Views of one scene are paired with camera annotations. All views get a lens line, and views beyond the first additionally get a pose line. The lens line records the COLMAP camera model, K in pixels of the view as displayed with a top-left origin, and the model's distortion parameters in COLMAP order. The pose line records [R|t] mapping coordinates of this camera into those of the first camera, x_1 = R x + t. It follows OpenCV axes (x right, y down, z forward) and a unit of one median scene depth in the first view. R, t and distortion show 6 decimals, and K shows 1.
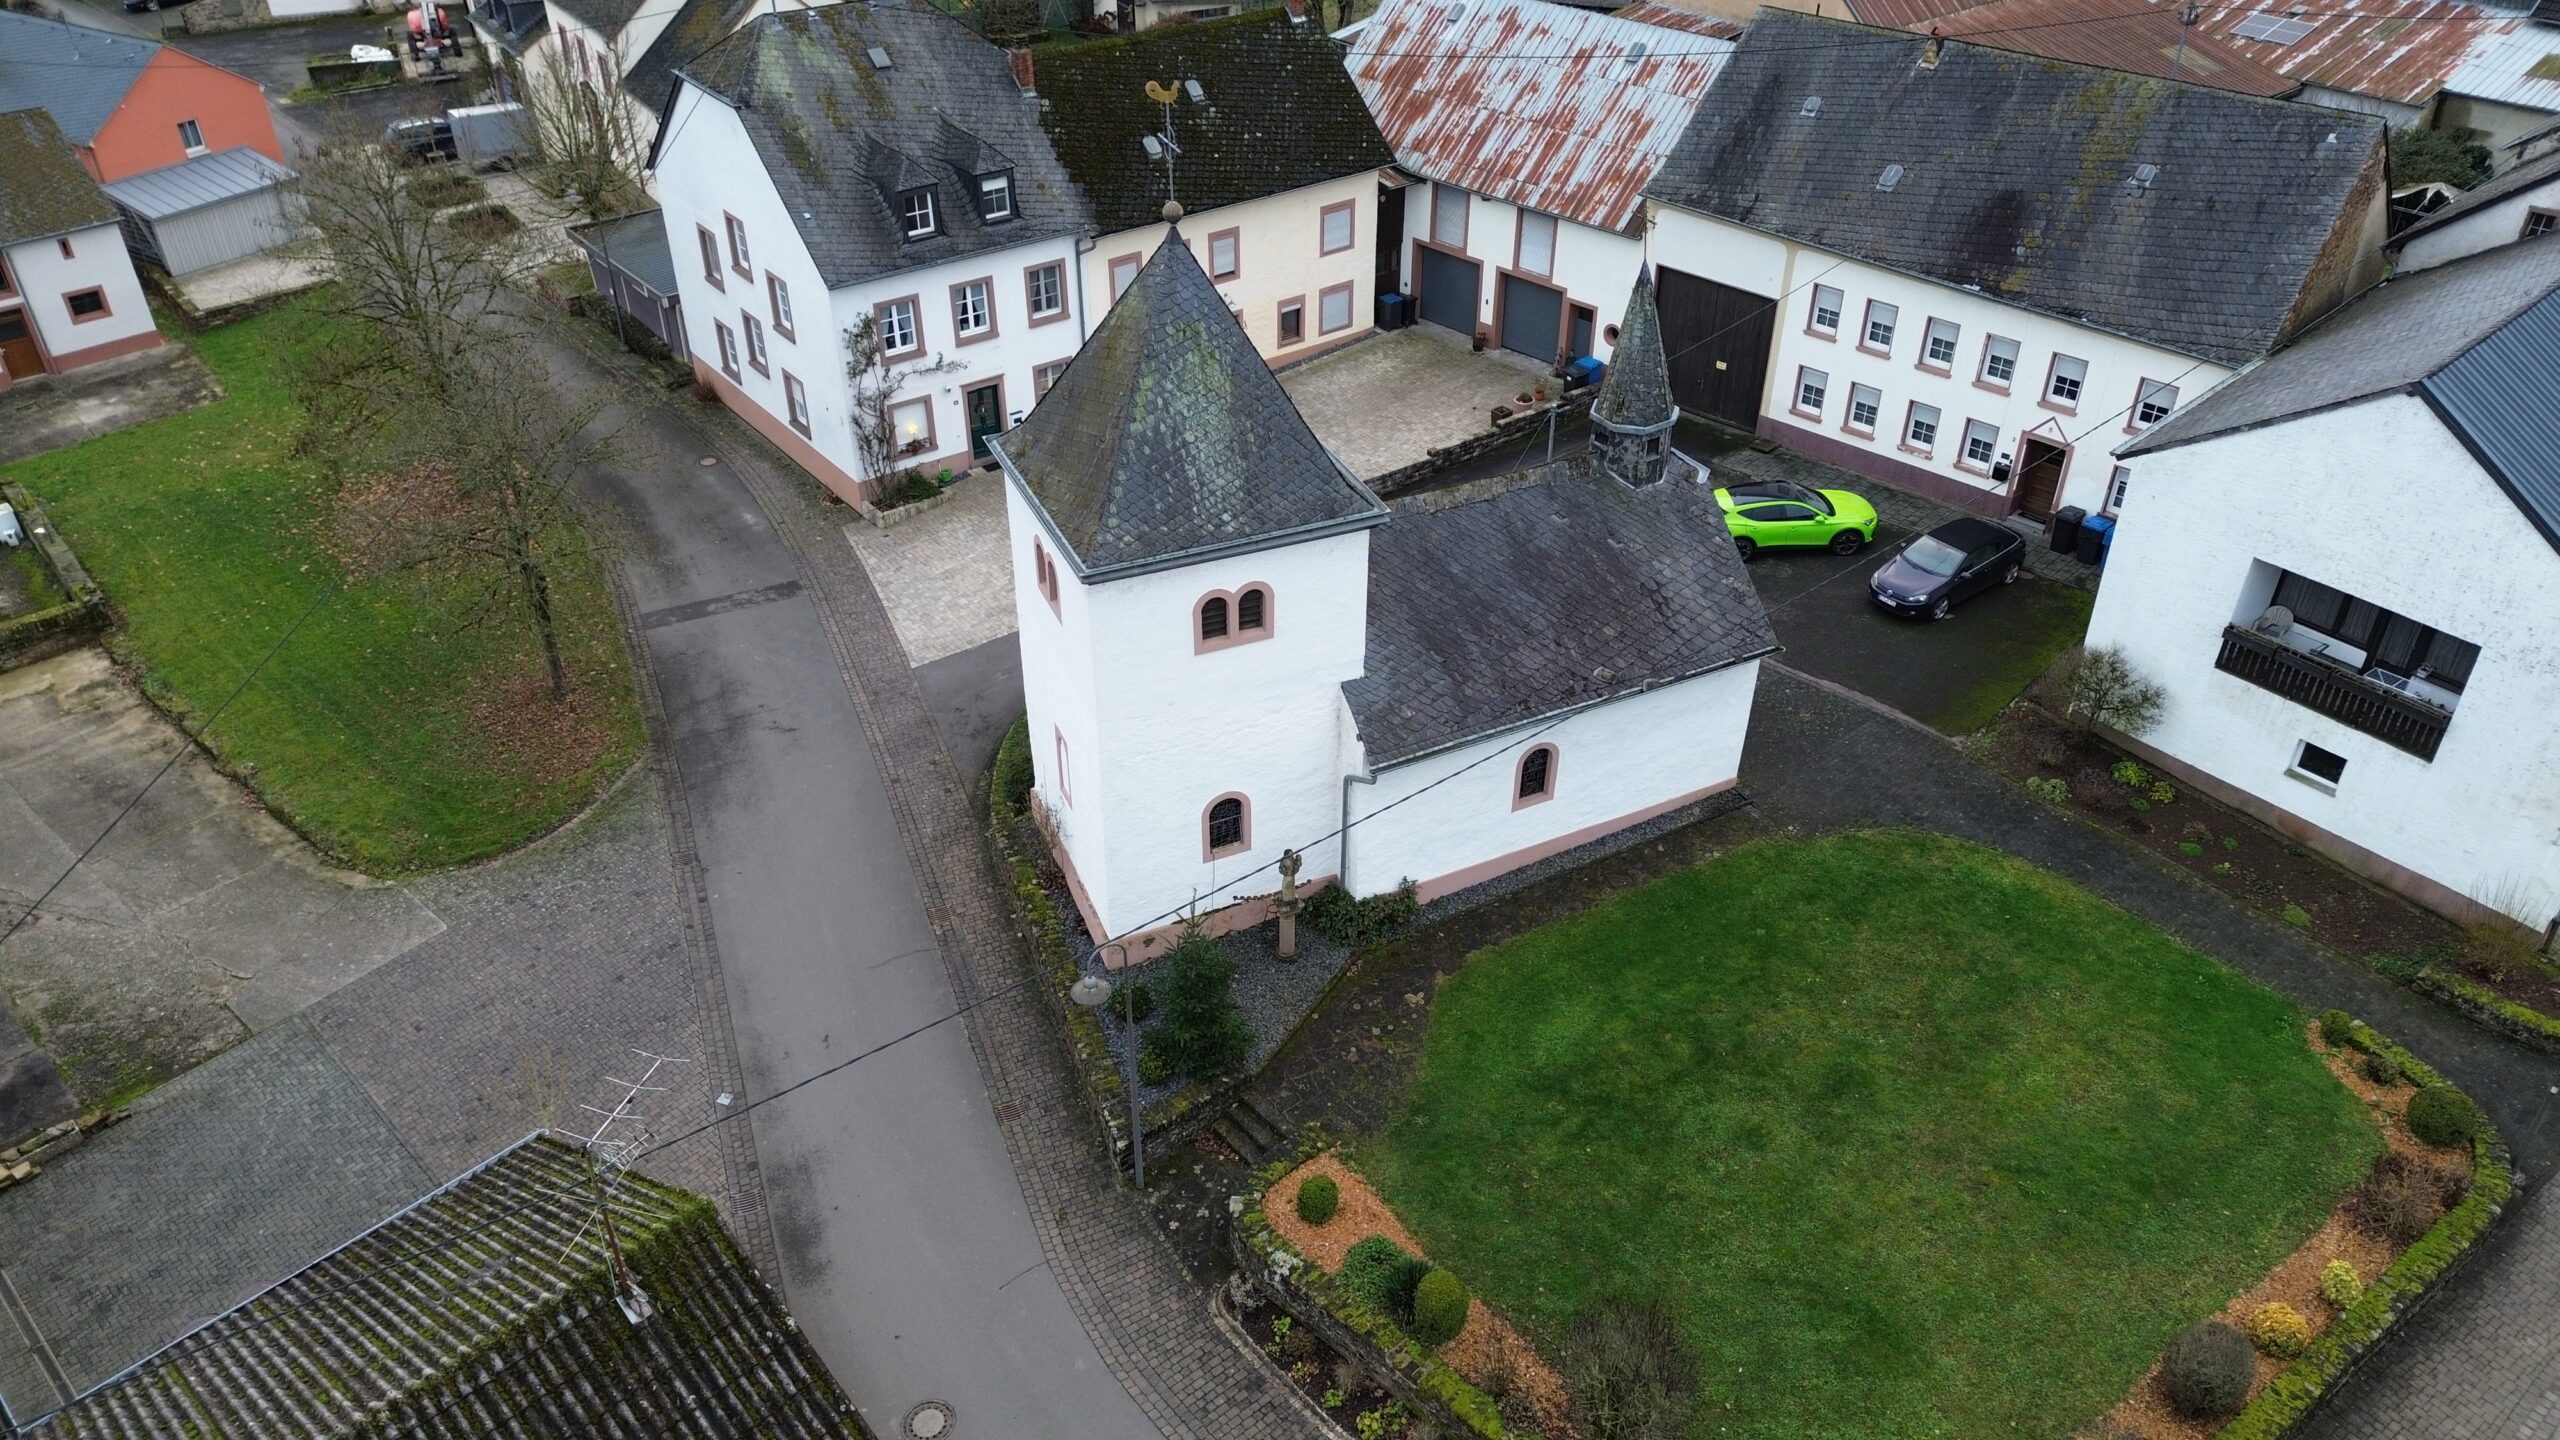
lens RADIAL K [[1800.4, 0, 1298.1], [0, 1800.4, 717.3], [0, 0, 1]] dist [0.078510, -0.068008]
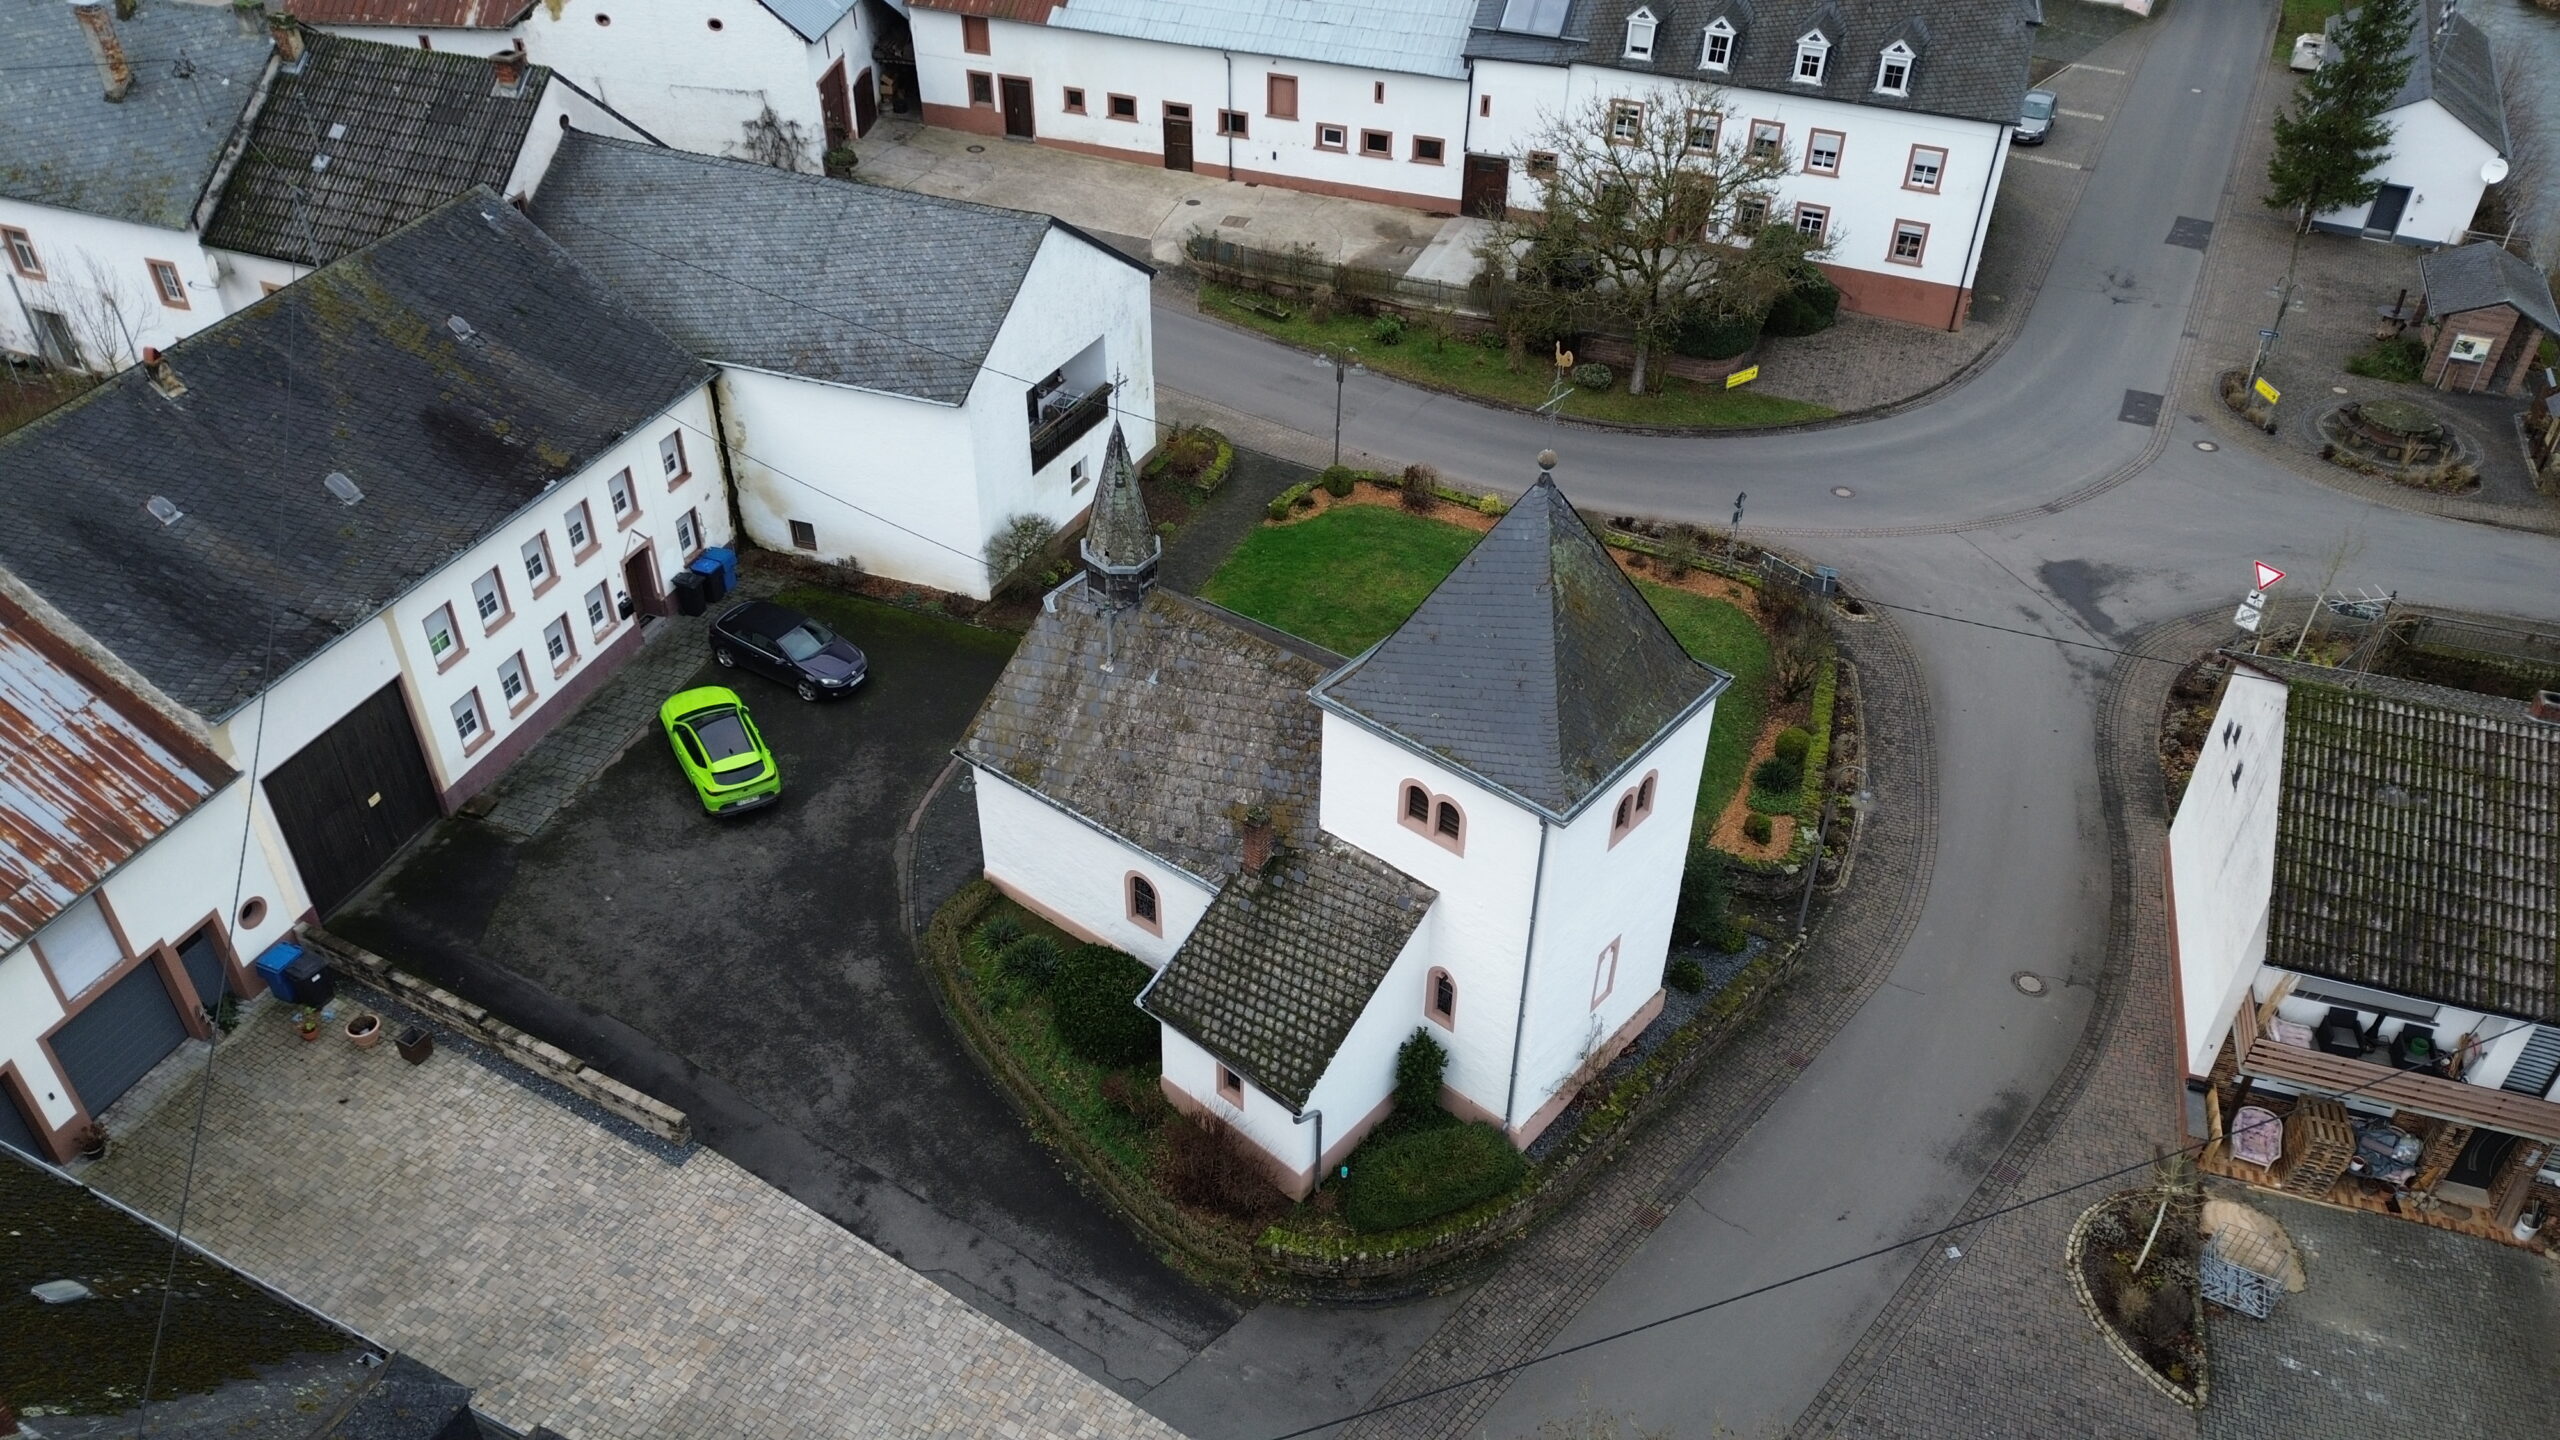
lens RADIAL K [[1800.4, 0, 1298.1], [0, 1800.4, 717.3], [0, 0, 1]] dist [0.078510, -0.068008]
pose [[-0.439025, -0.547956, 0.712041, -0.472445], [0.487440, 0.520475, 0.701077, -0.571754], [-0.754758, 0.654867, 0.038594, 0.668783]]
